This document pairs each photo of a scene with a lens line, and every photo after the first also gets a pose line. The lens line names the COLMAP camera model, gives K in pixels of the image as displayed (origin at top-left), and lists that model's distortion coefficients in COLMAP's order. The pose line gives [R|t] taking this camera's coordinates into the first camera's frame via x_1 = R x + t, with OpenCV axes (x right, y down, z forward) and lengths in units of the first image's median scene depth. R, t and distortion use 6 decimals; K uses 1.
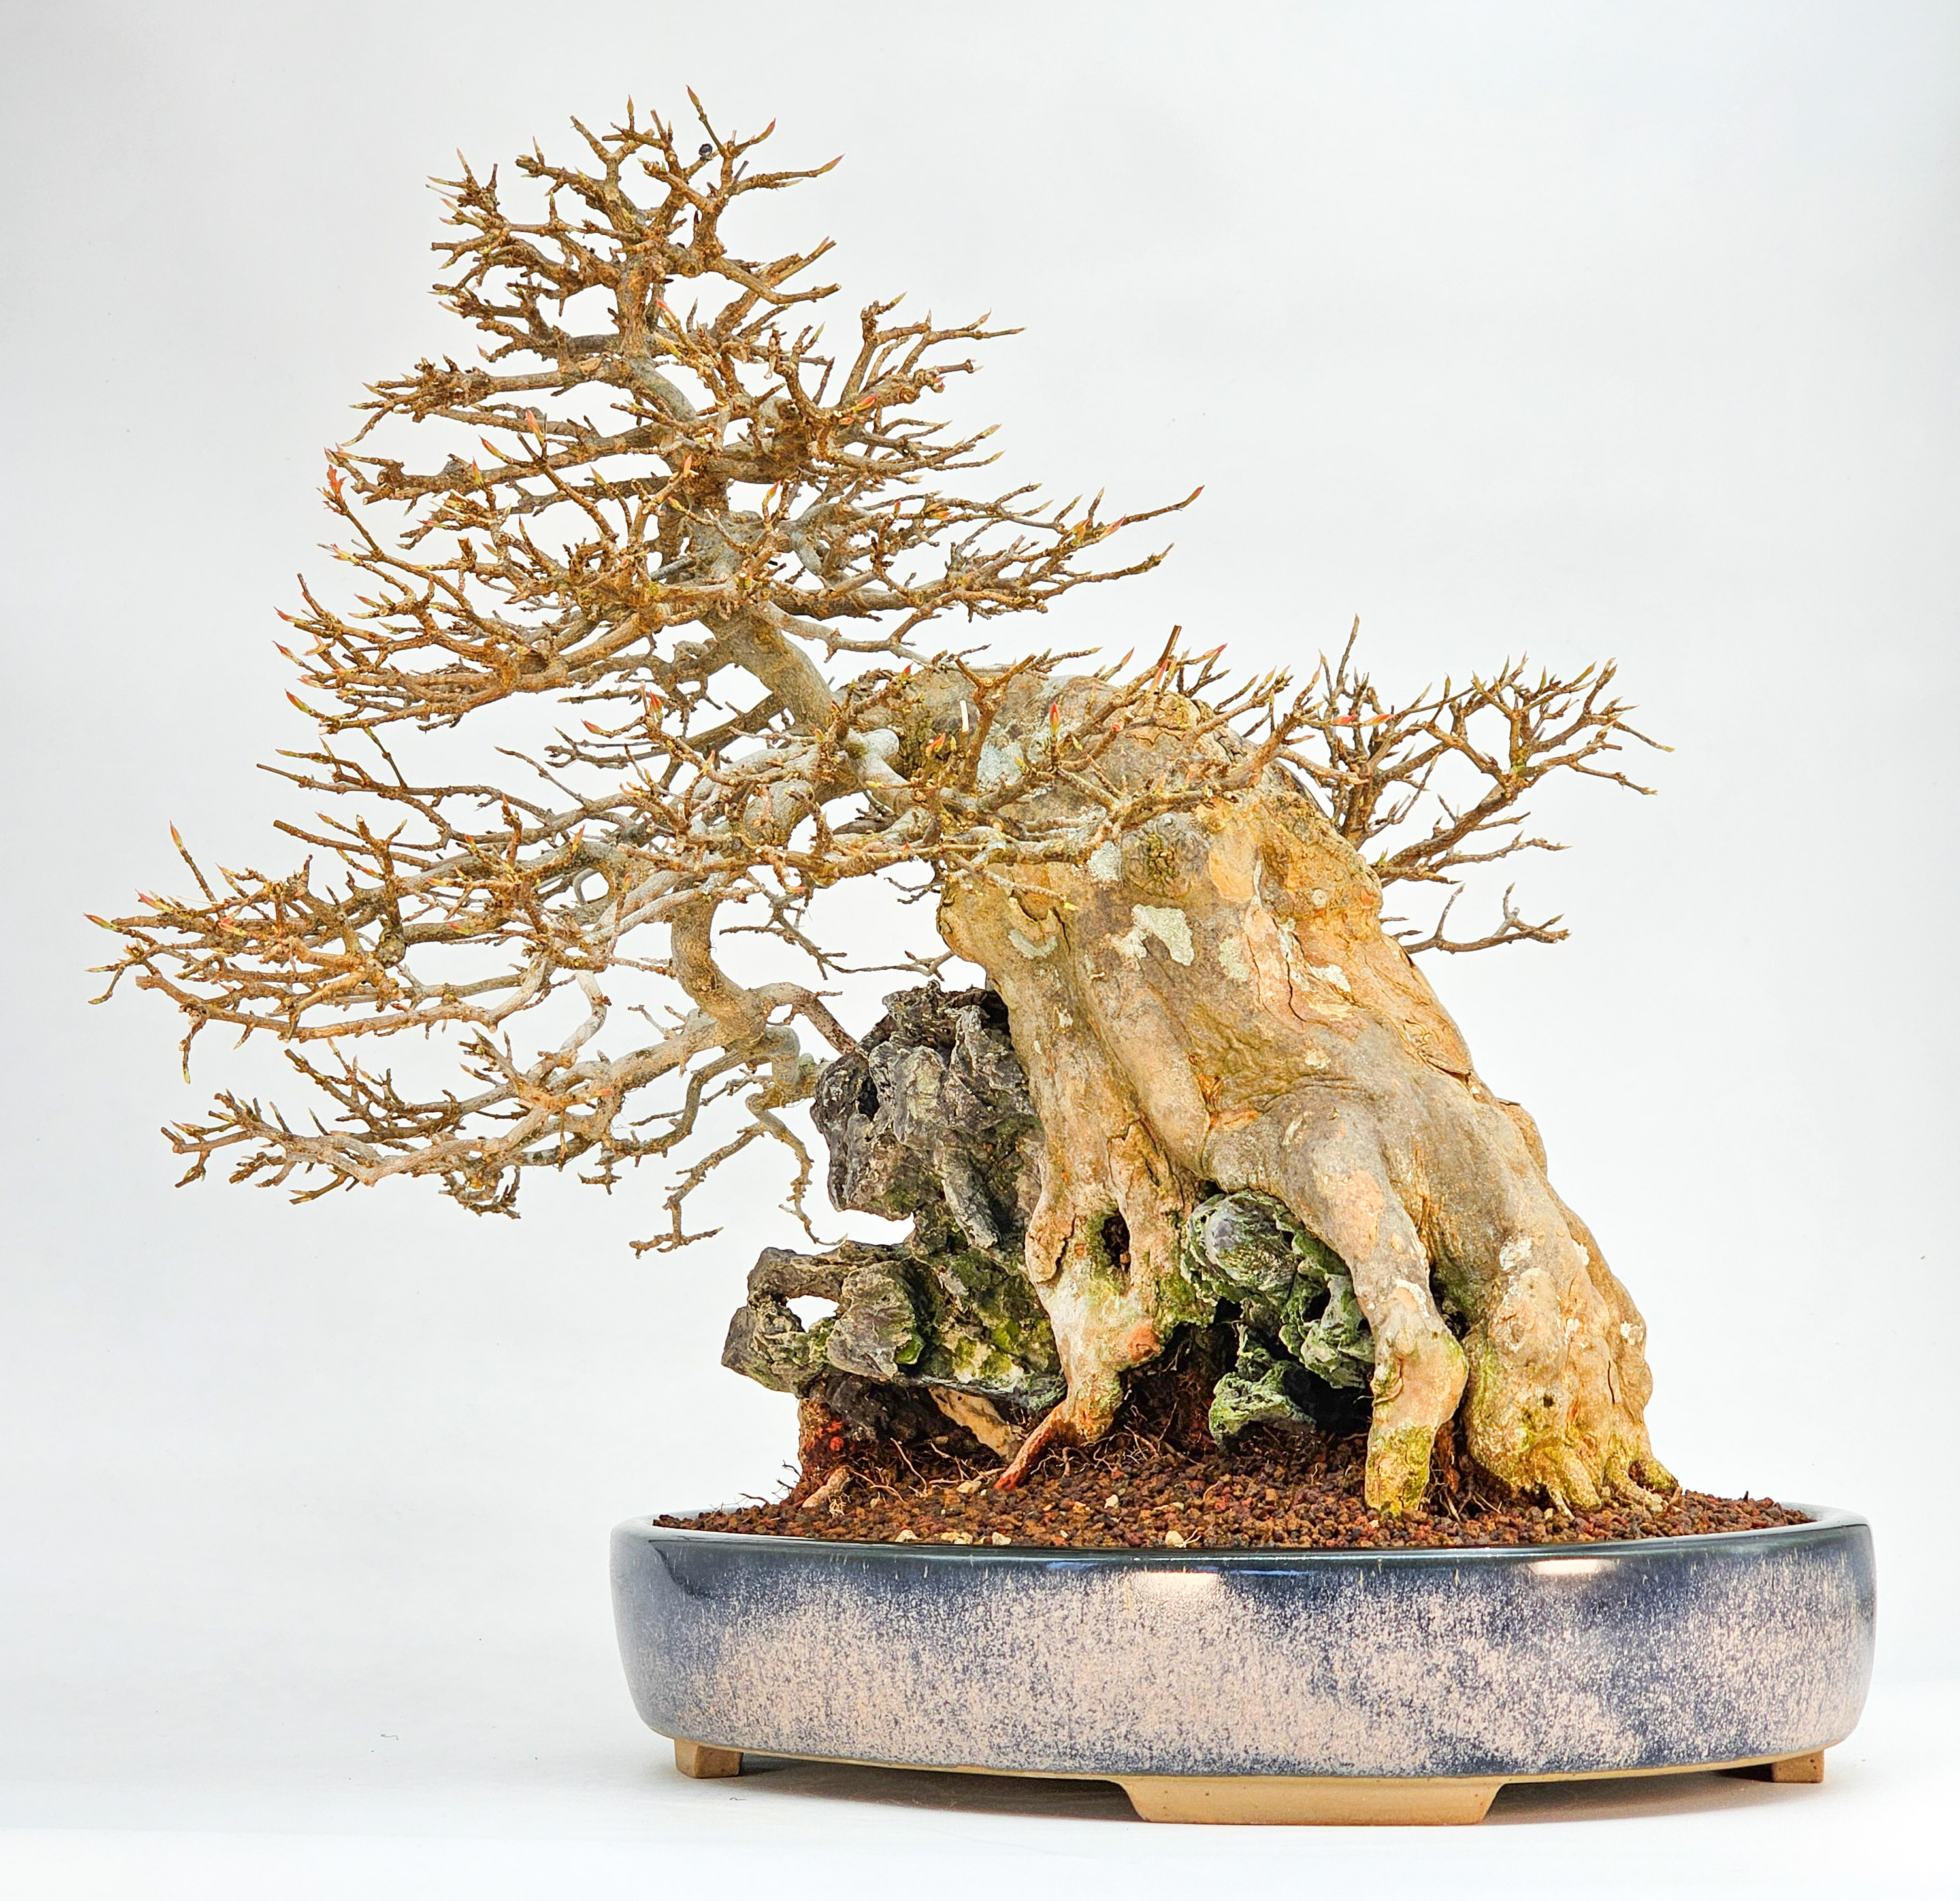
lens RADIAL K [[5415.6, 0, 979.7], [0, 5415.6, 952.4], [0, 0, 1]] dist [-0.501211, 0.000000]
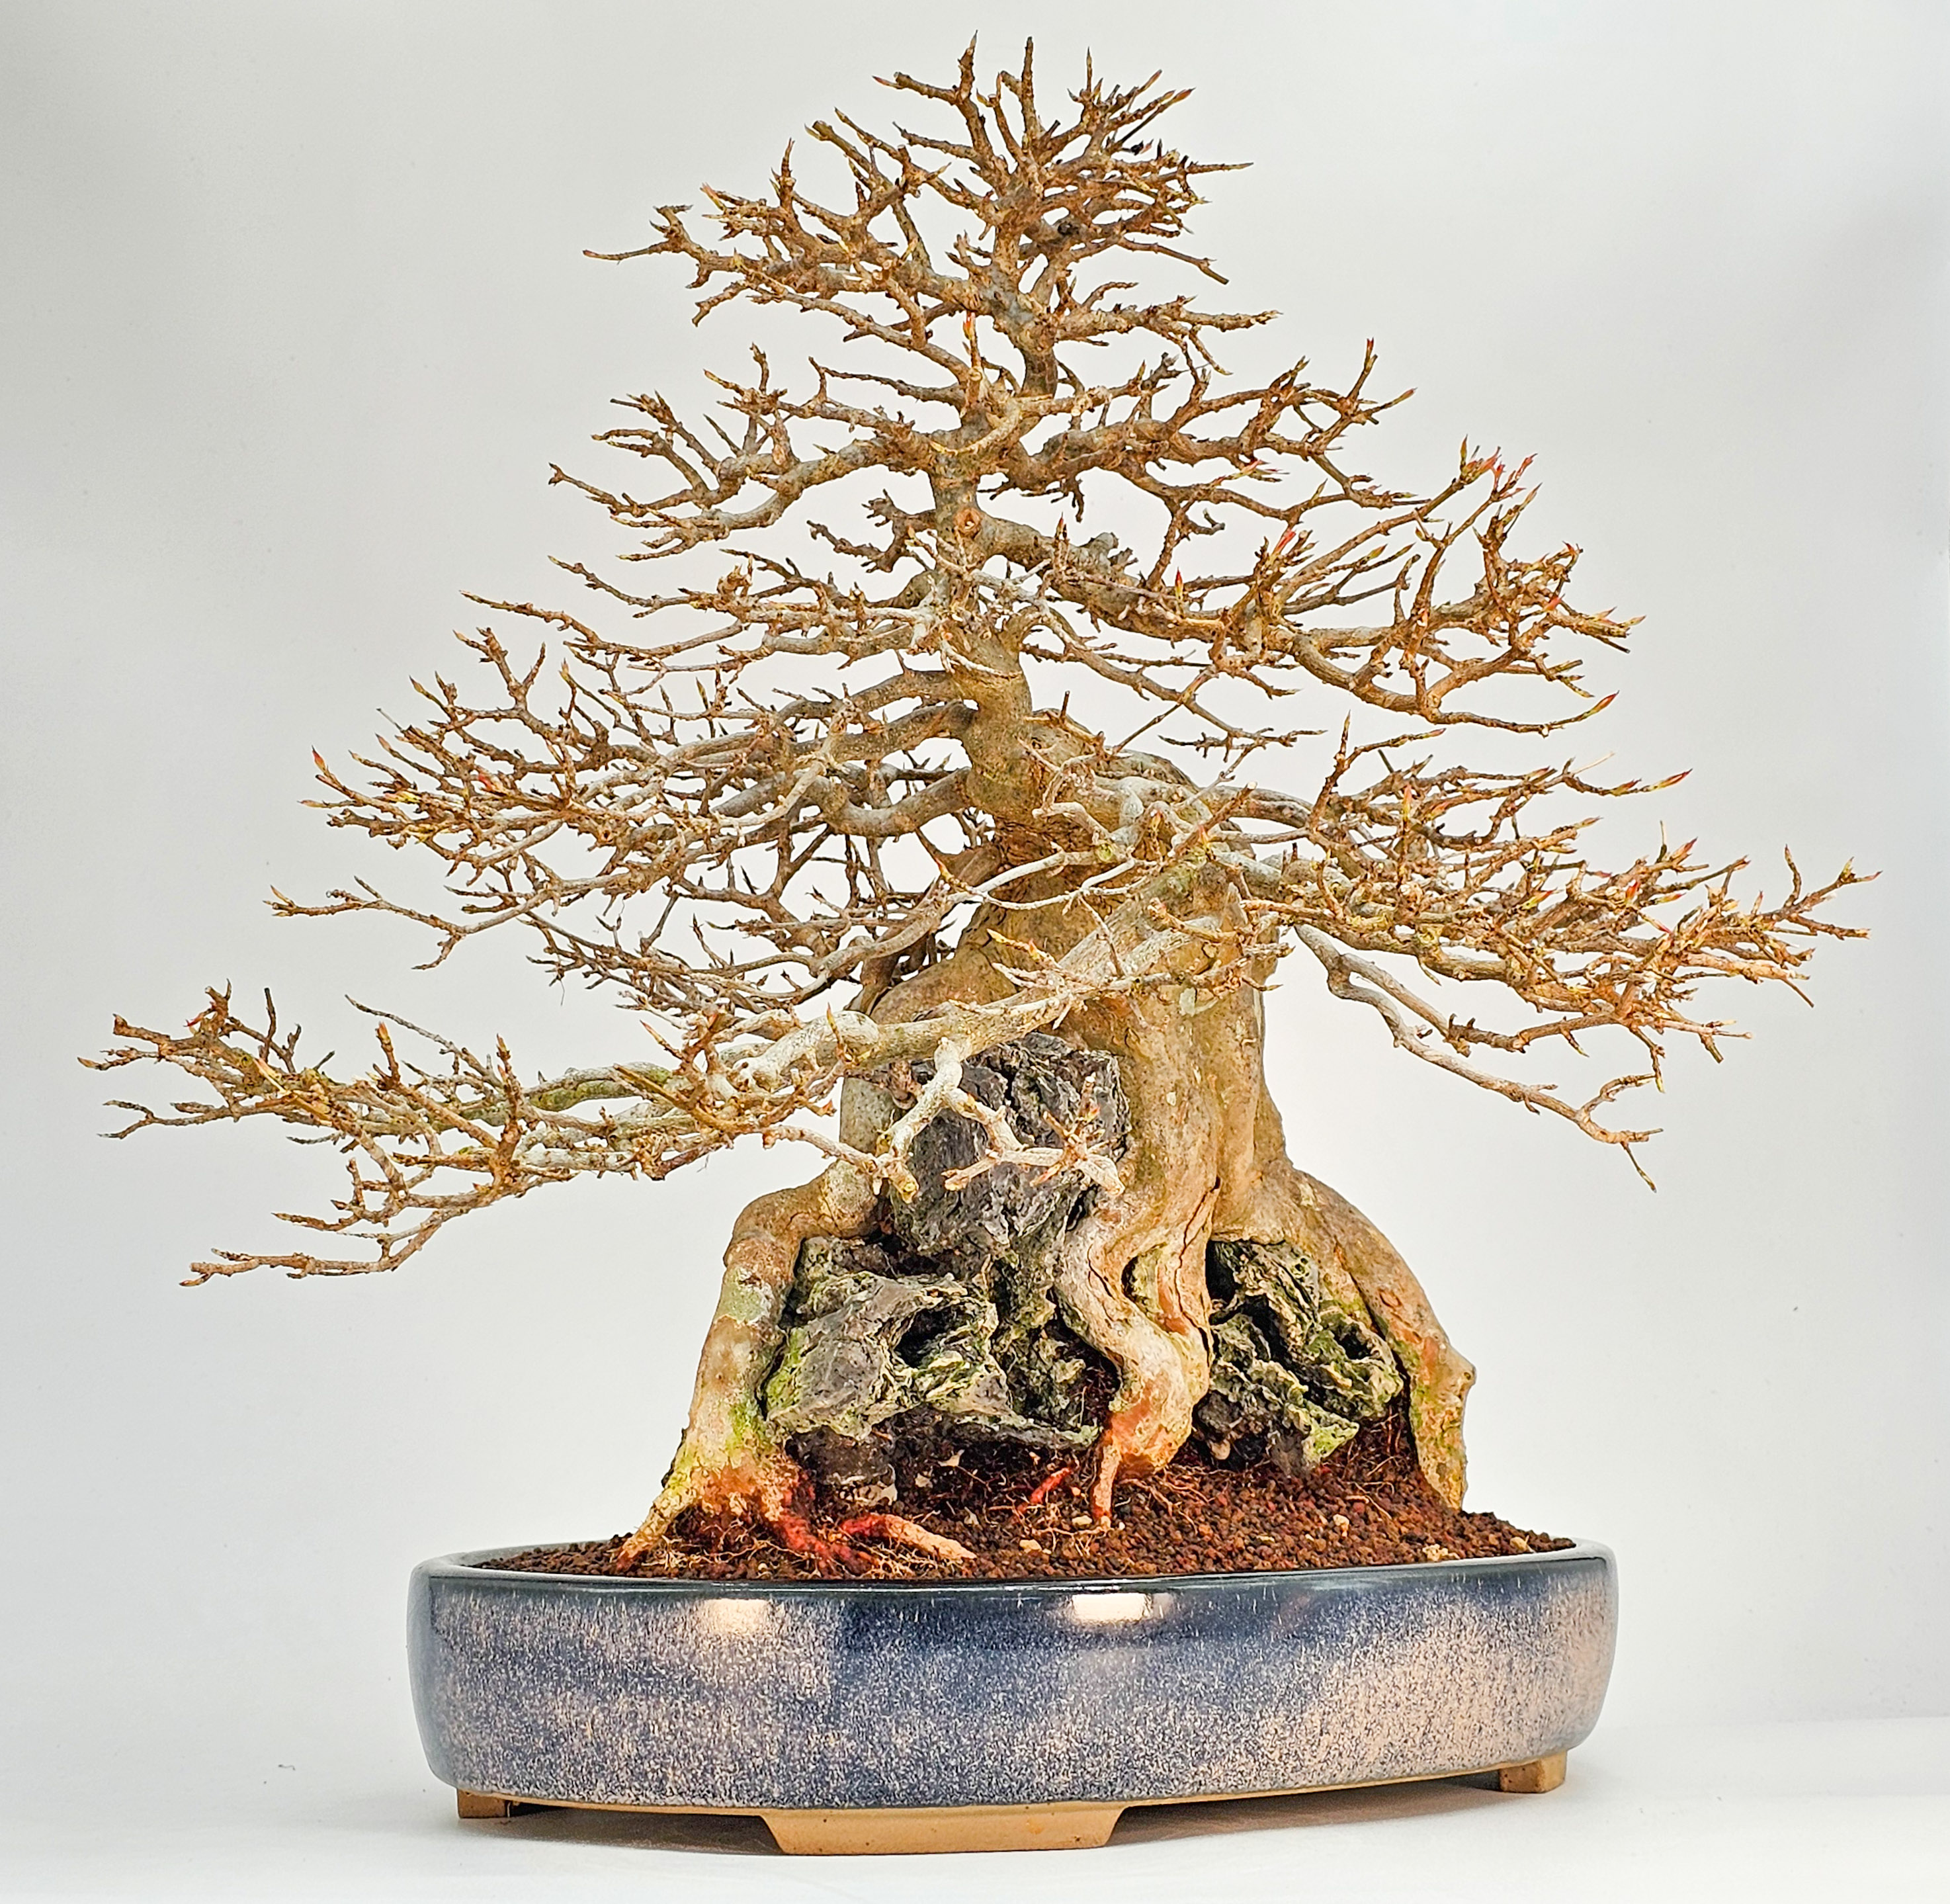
lens RADIAL K [[4586.2, 0, 979.4], [0, 4586.2, 961.2], [0, 0, 1]] dist [0.075750, 0.000000]
pose [[-0.059052, 0.094663, 0.993756, -0.902070], [-0.059393, 0.993397, -0.098158, 0.083067], [-0.996486, -0.064819, -0.053040, 1.108610]]
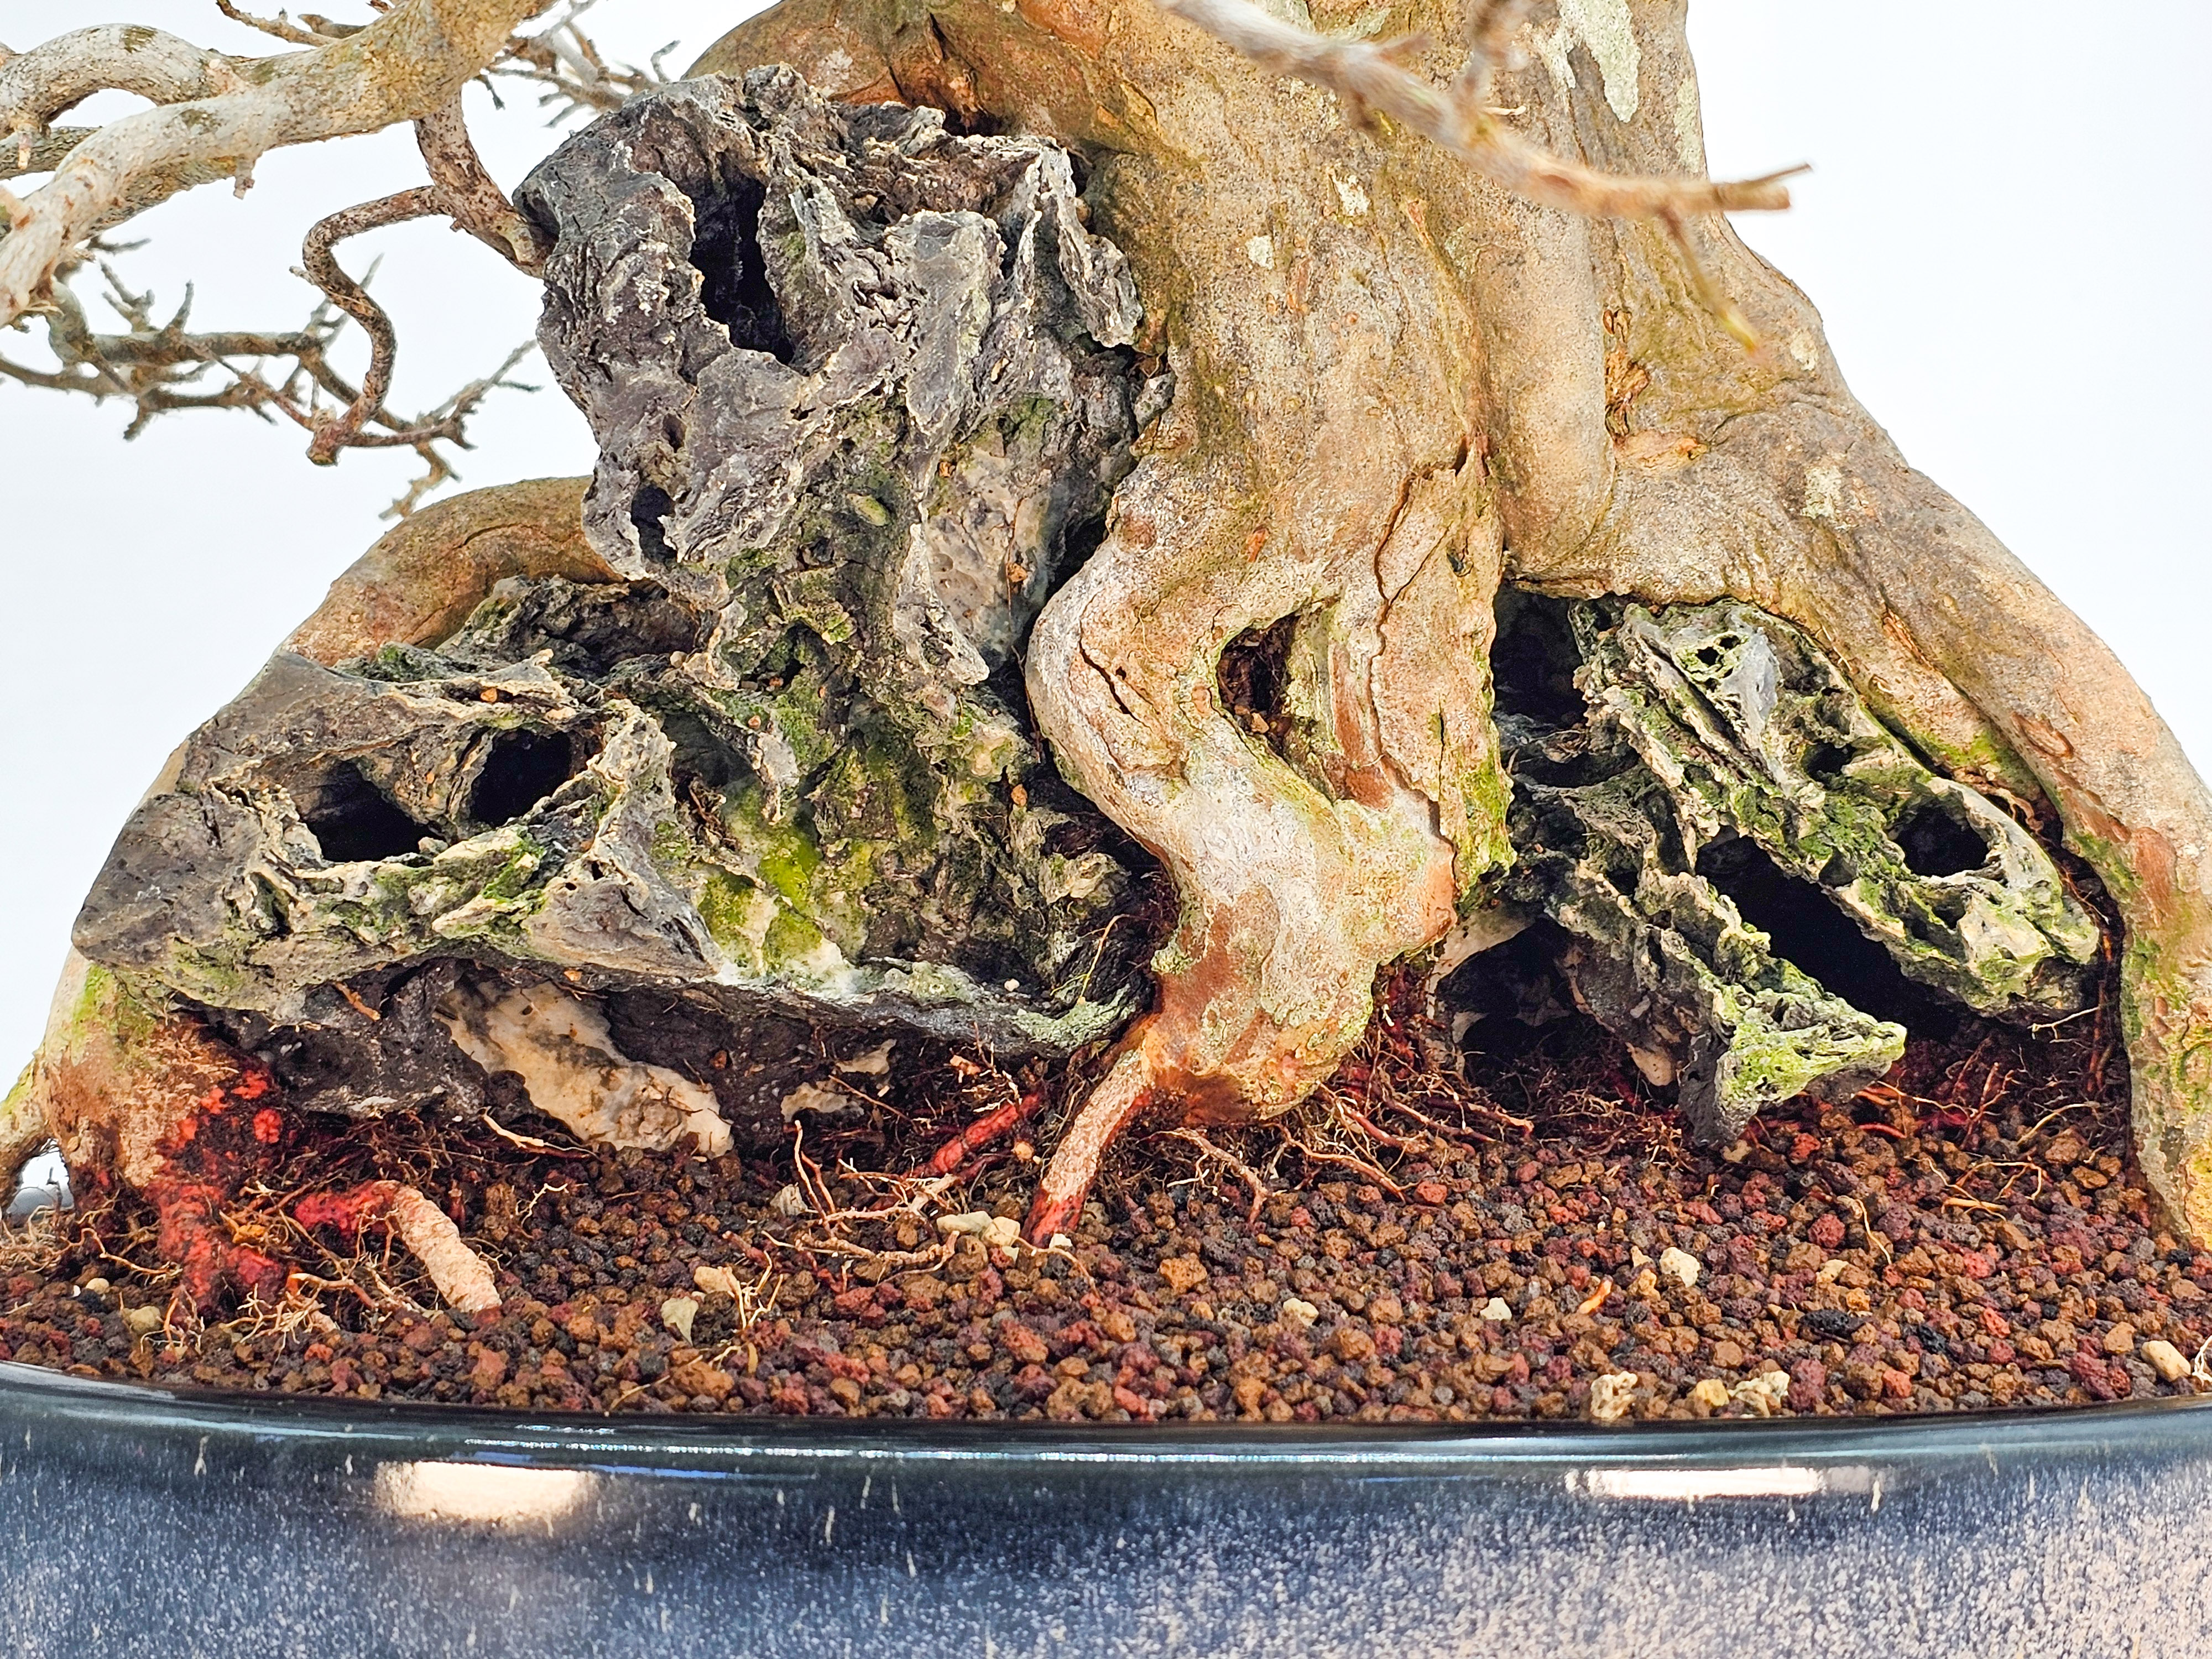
lens RADIAL K [[3801.1, 0, 1151.4], [0, 3801.1, 803.0], [0, 0, 1]] dist [0.078748, 0.000000]
pose [[0.514138, 0.018428, 0.857510, -0.271503], [-0.082067, 0.996239, 0.027796, 0.056520], [-0.853773, -0.084664, 0.513716, 0.857278]]
